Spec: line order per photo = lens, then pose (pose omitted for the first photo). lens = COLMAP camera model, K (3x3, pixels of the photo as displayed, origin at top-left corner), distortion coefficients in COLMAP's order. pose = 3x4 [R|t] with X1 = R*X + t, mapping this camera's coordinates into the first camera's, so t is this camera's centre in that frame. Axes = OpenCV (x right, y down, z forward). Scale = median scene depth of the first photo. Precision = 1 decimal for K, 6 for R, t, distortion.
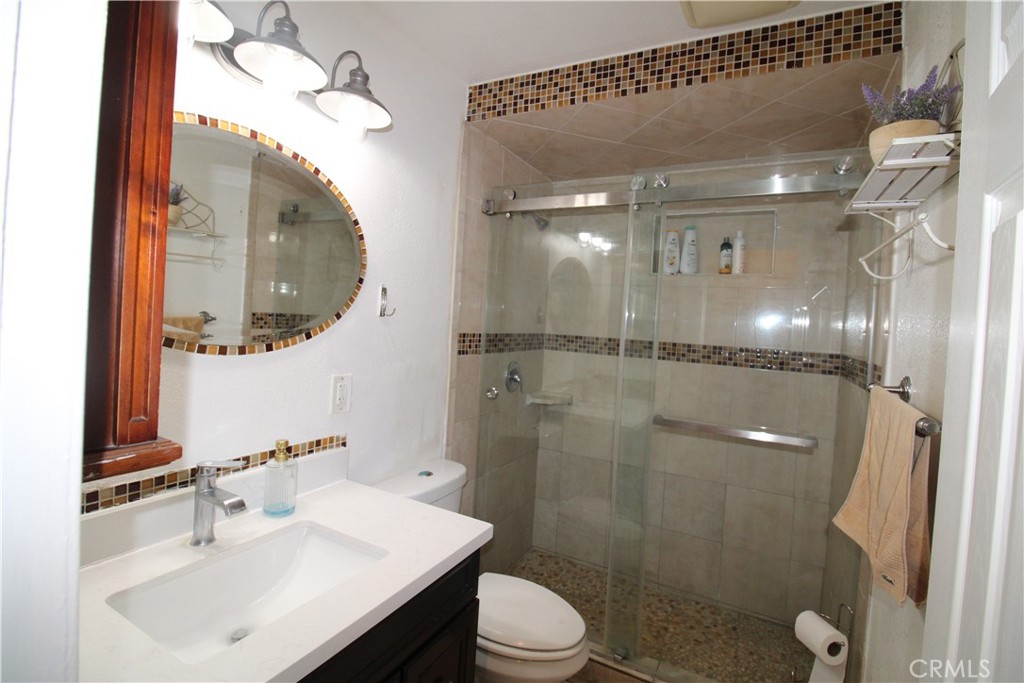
lens RADIAL K [[469.1, 0, 520.7], [0, 469.1, 327.6], [0, 0, 1]] dist [-0.003422, -0.011067]
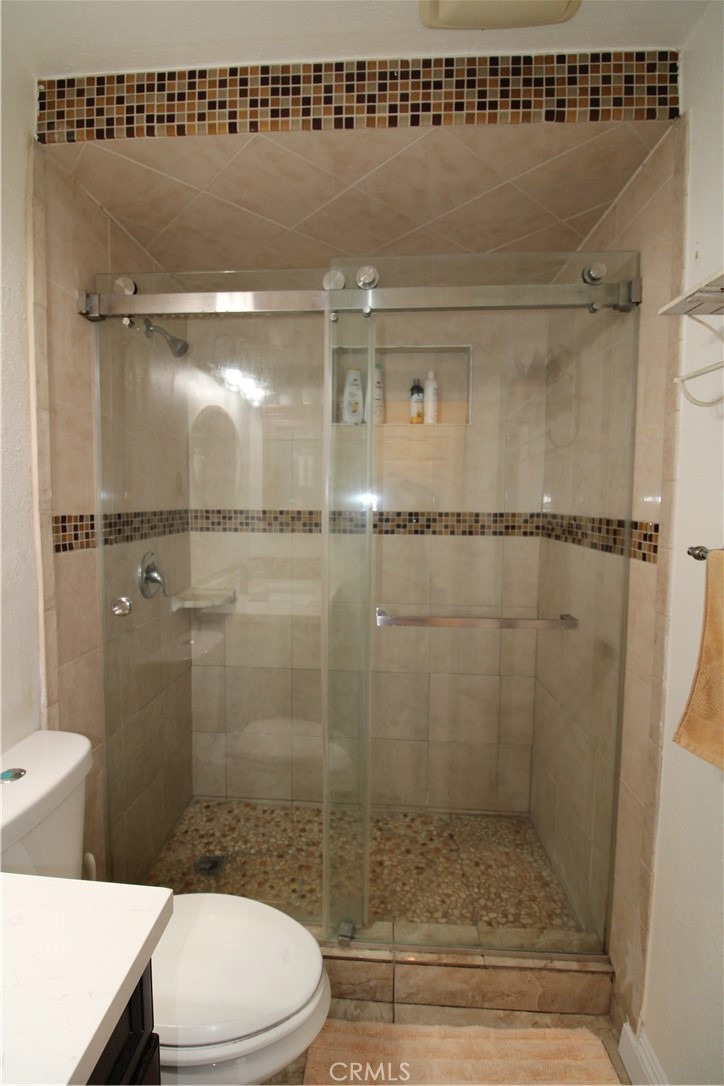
lens RADIAL K [[497.5, 0, 349.1], [0, 497.5, 531.5], [0, 0, 1]] dist [-0.003422, -0.011067]
pose [[0.915028, -0.076165, 0.396135, -0.041155], [0.051185, 0.995998, 0.073270, 0.004426], [-0.400131, -0.046768, 0.915264, 0.287295]]
